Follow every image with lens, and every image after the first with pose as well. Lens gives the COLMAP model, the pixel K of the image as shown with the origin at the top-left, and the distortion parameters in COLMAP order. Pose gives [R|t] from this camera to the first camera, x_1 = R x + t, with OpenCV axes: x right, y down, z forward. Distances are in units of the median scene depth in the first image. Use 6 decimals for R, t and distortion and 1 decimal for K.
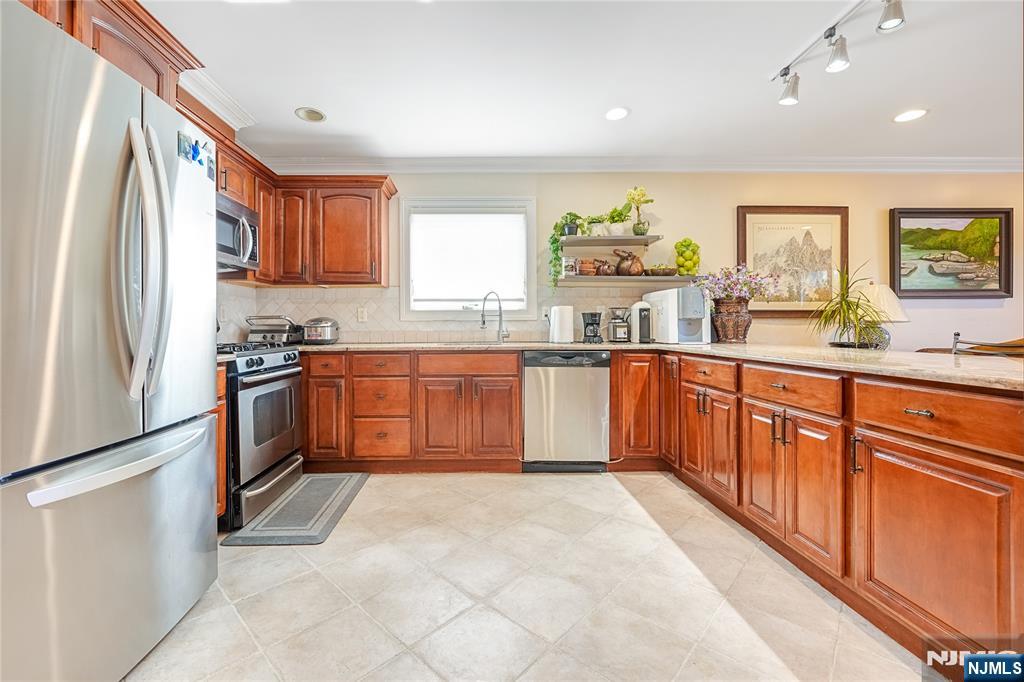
lens RADIAL K [[420.7, 0, 499.9], [0, 420.7, 322.4], [0, 0, 1]] dist [-0.010780, 0.000014]
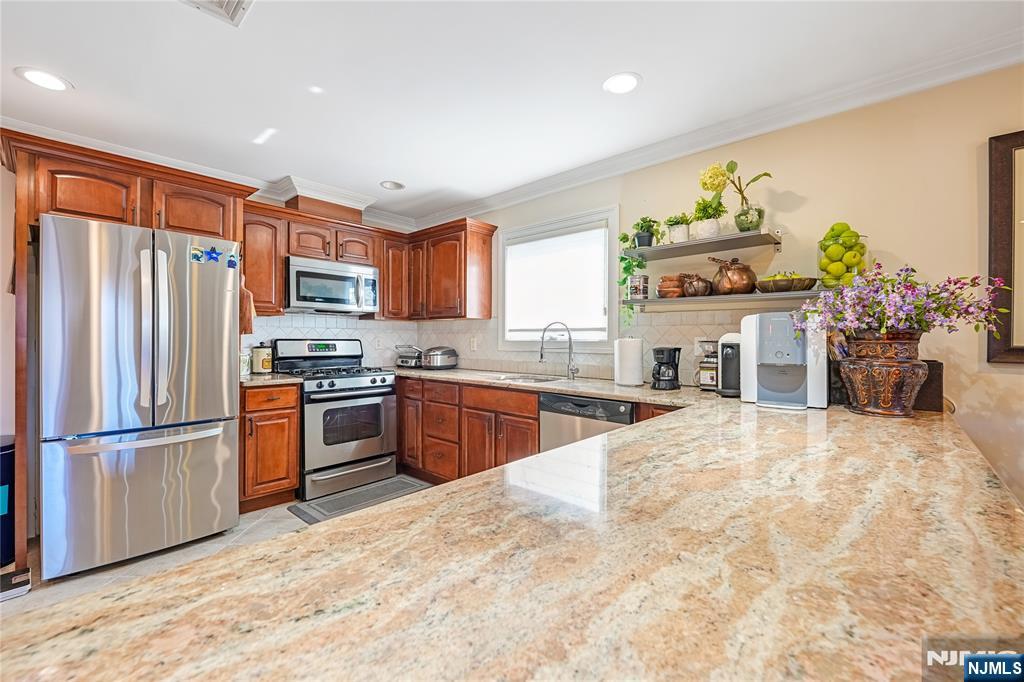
lens RADIAL K [[420.7, 0, 519.5], [0, 420.7, 336.7], [0, 0, 1]] dist [-0.010780, 0.000014]
pose [[0.733125, 0.006881, -0.680059, 0.555203], [-0.000710, 0.999956, 0.009352, -0.050673], [0.680093, -0.006373, 0.733098, 0.286782]]
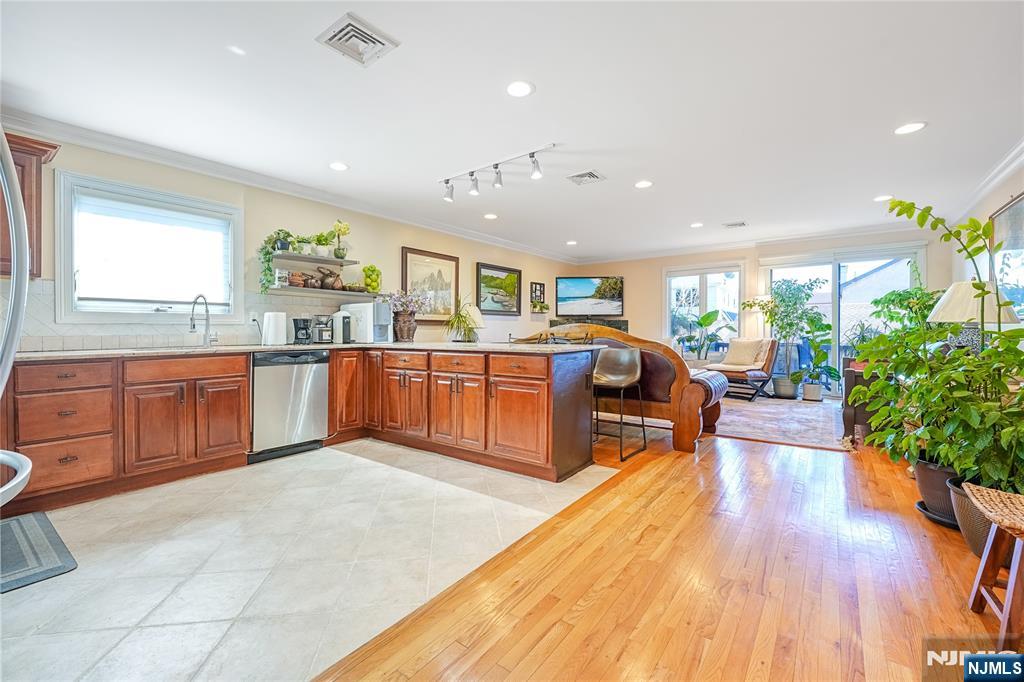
lens RADIAL K [[405.5, 0, 509.5], [0, 405.5, 327.3], [0, 0, 1]] dist [-0.003951, -0.000496]
pose [[0.626388, 0.006893, 0.779481, -0.311881], [-0.007612, 0.999967, -0.002726, -0.001034], [-0.779474, -0.004226, 0.626420, -0.168717]]
